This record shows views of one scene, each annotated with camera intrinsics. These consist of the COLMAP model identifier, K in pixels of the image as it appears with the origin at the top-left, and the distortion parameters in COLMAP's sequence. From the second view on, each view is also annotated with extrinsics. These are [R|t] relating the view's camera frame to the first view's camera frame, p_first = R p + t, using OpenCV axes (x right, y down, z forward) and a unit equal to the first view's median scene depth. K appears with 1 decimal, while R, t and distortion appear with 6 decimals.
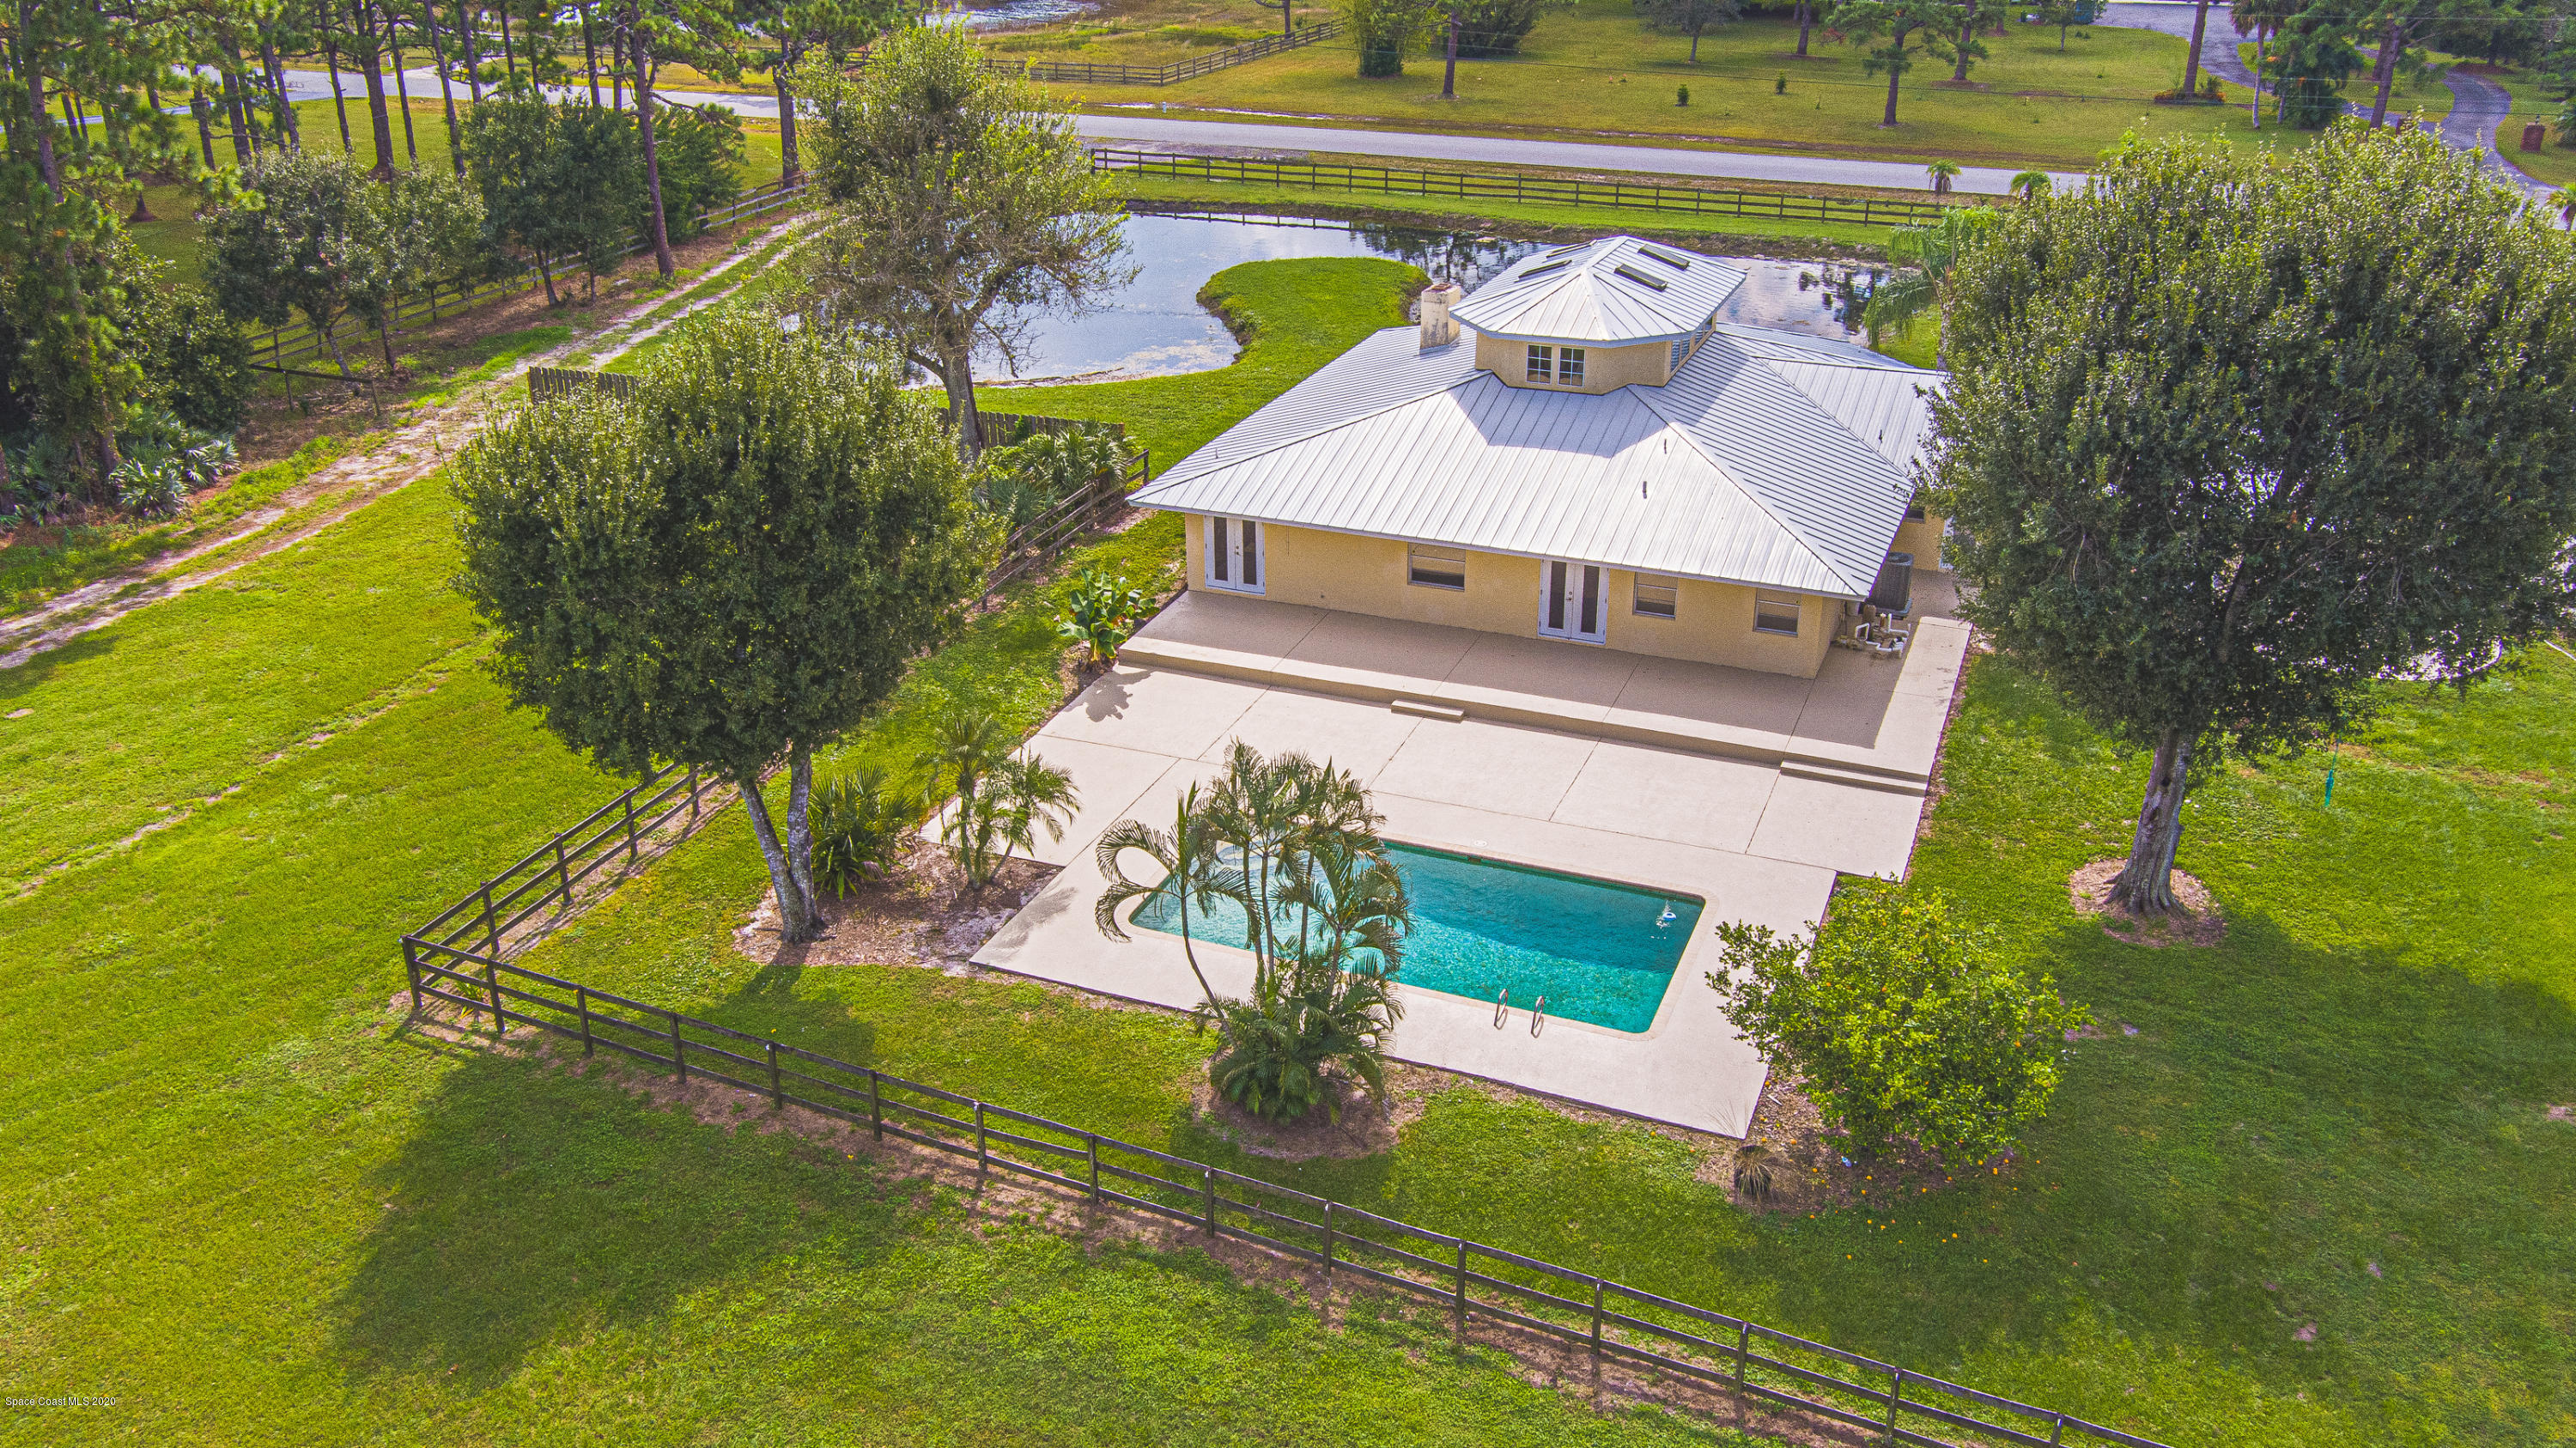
lens RADIAL K [[2092.3, 0, 1288.0], [0, 2092.3, 724.0], [0, 0, 1]] dist [-0.007058, -0.005110]
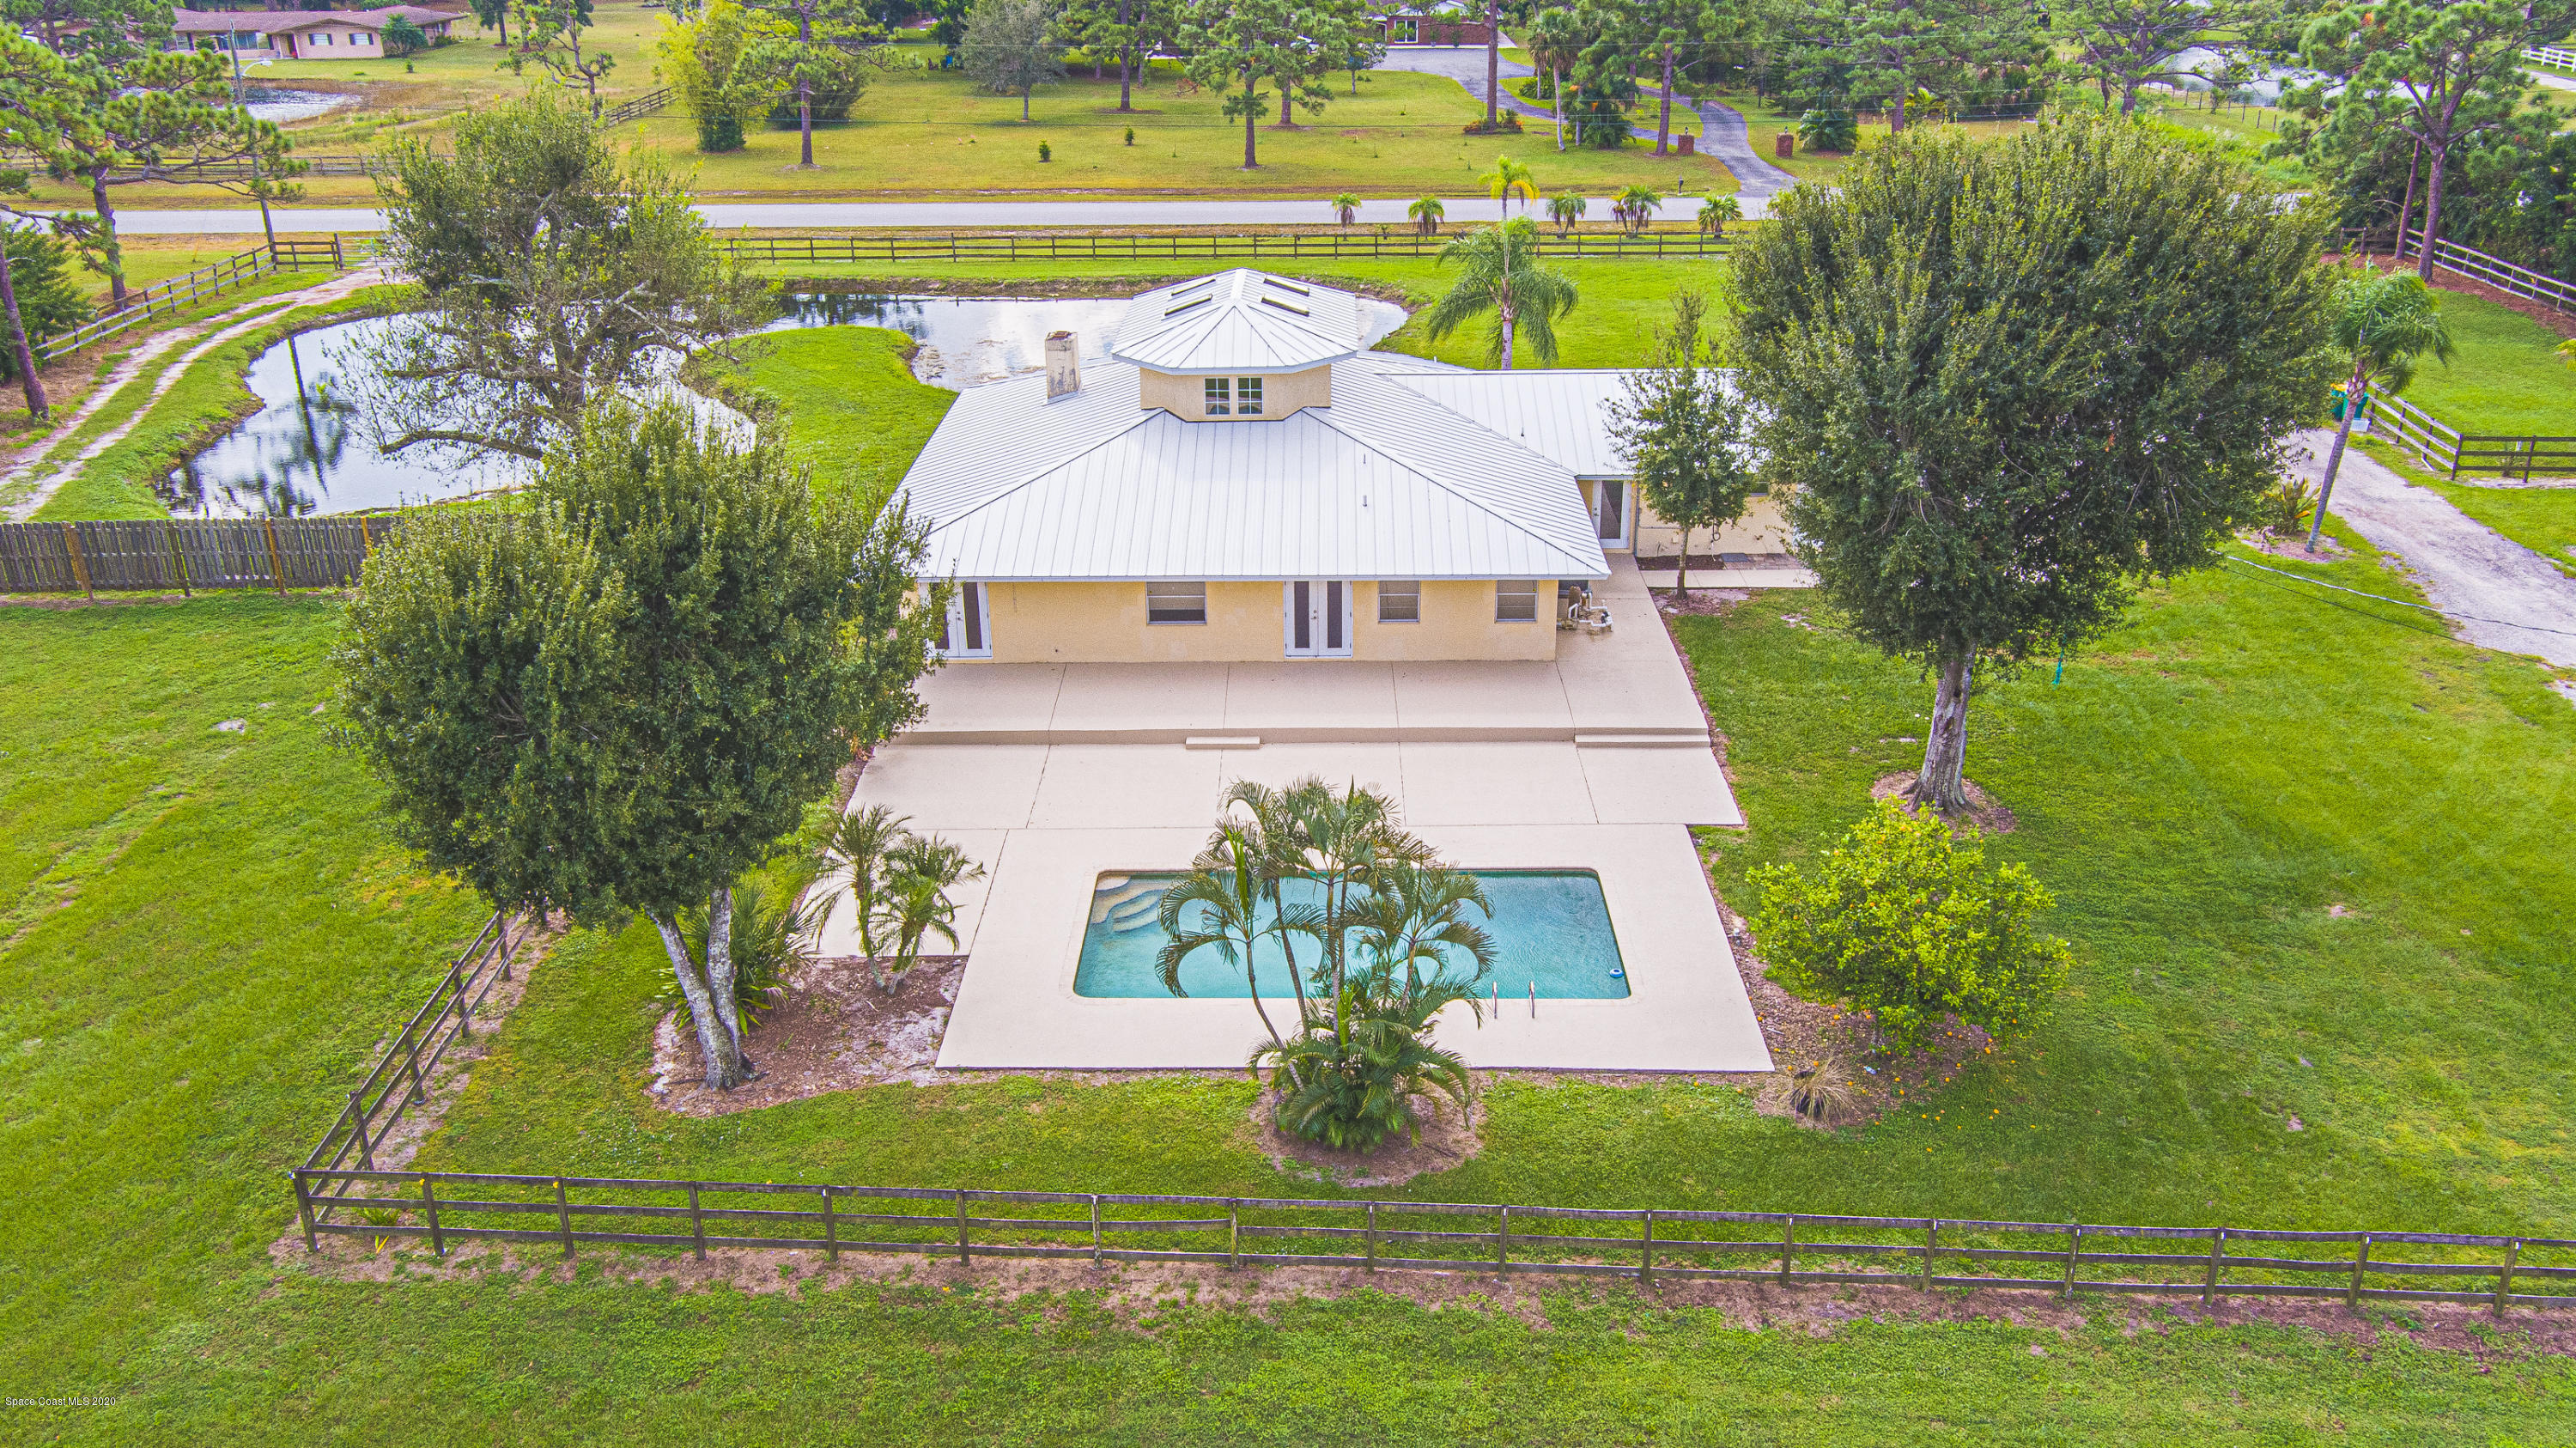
lens RADIAL K [[2092.3, 0, 1288.0], [0, 2092.3, 724.0], [0, 0, 1]] dist [-0.007058, -0.005110]
pose [[0.928053, -0.147265, 0.342098, -0.227429], [0.158367, 0.987370, -0.004583, -0.005842], [-0.337102, 0.058430, 0.939653, 0.050501]]
